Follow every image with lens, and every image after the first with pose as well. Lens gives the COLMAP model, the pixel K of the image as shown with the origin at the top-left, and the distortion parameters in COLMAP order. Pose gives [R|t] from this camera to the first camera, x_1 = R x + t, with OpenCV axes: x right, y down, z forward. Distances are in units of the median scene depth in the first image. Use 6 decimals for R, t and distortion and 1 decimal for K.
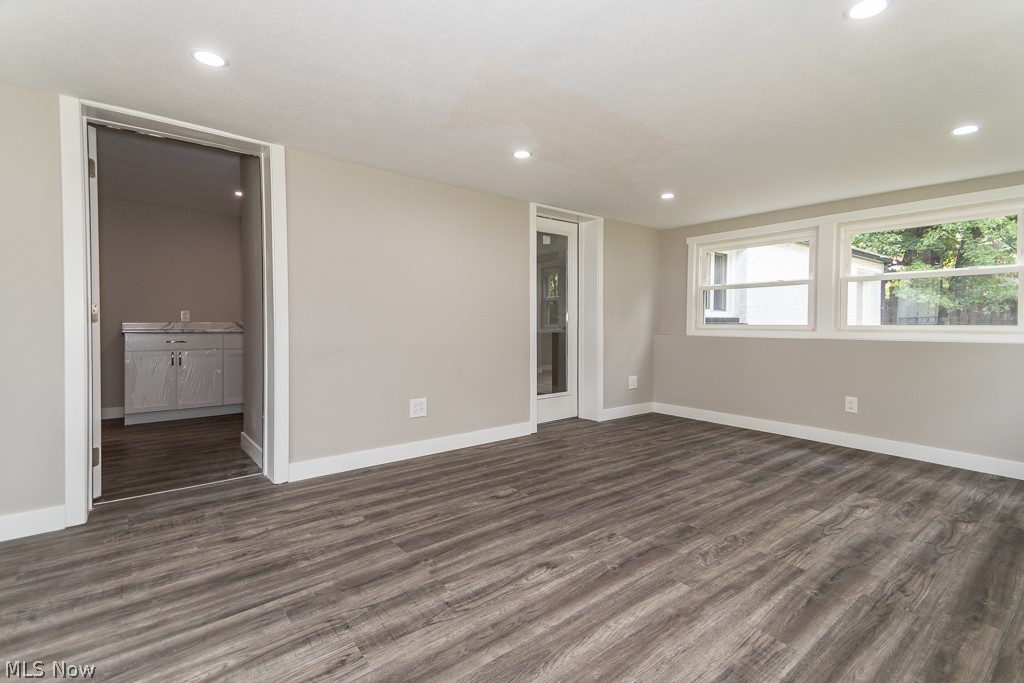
lens RADIAL K [[472.3, 0, 528.9], [0, 472.3, 337.6], [0, 0, 1]] dist [0.093772, -0.055809]
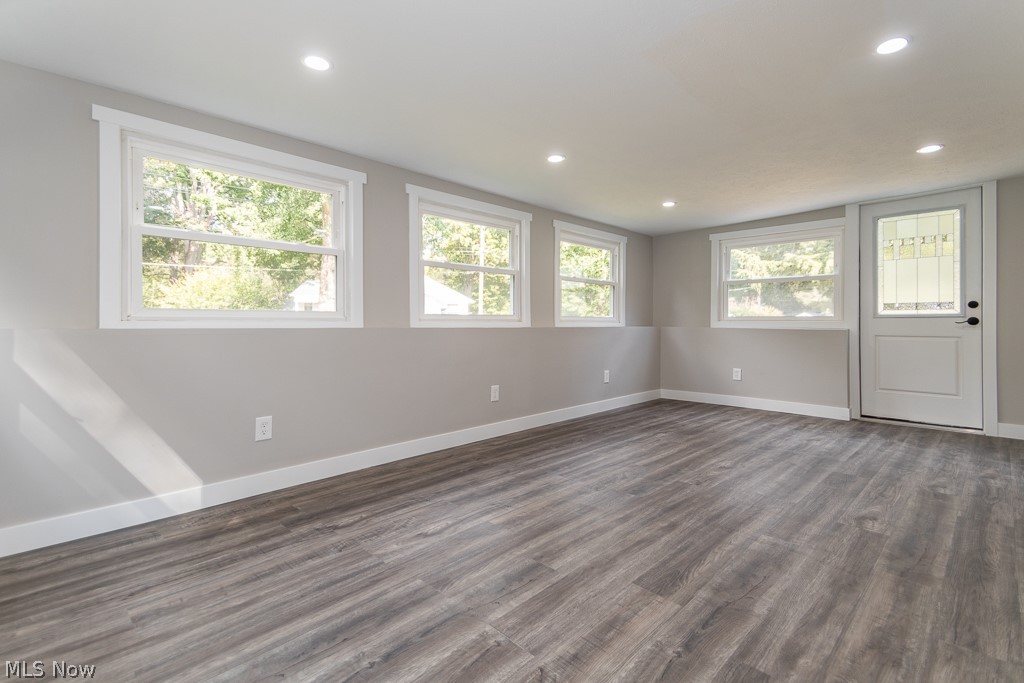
lens RADIAL K [[459.7, 0, 526.0], [0, 459.7, 330.2], [0, 0, 1]] dist [0.087982, -0.024450]
pose [[-0.995014, -0.006649, -0.099510, 0.683540], [-0.011637, 0.998699, 0.049638, -0.021038], [0.099051, 0.050548, -0.993798, 1.999028]]
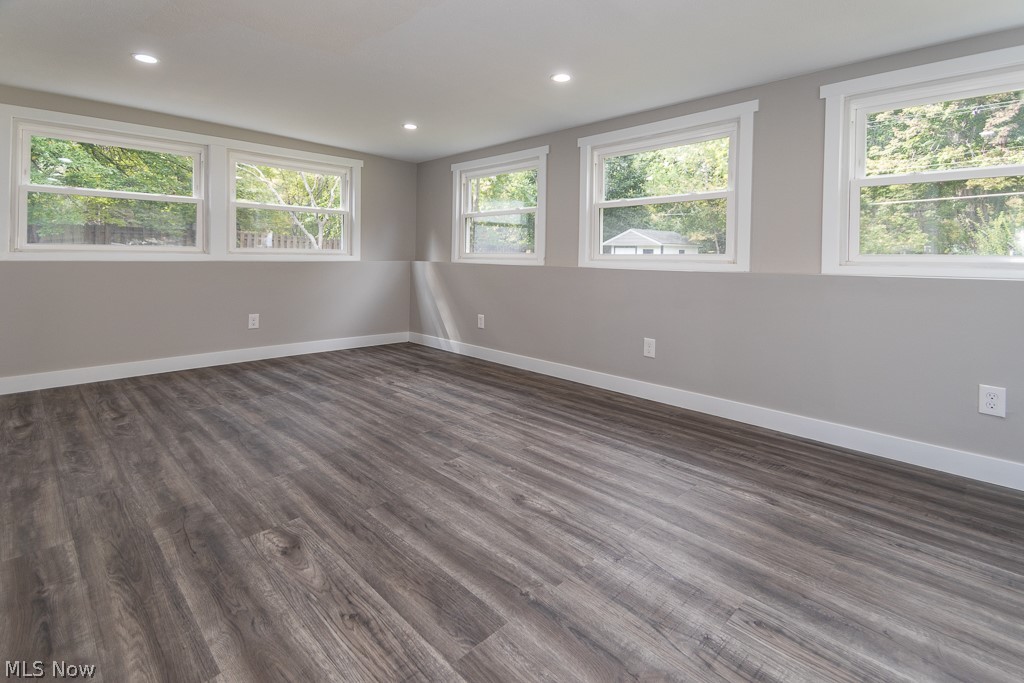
lens RADIAL K [[478.6, 0, 509.8], [0, 478.6, 264.0], [0, 0, 1]] dist [0.065838, -0.017535]
pose [[-0.089501, -0.014327, 0.995884, -0.734573], [0.011587, 0.999814, 0.015424, 0.008671], [-0.995919, 0.012920, -0.089319, 0.918895]]
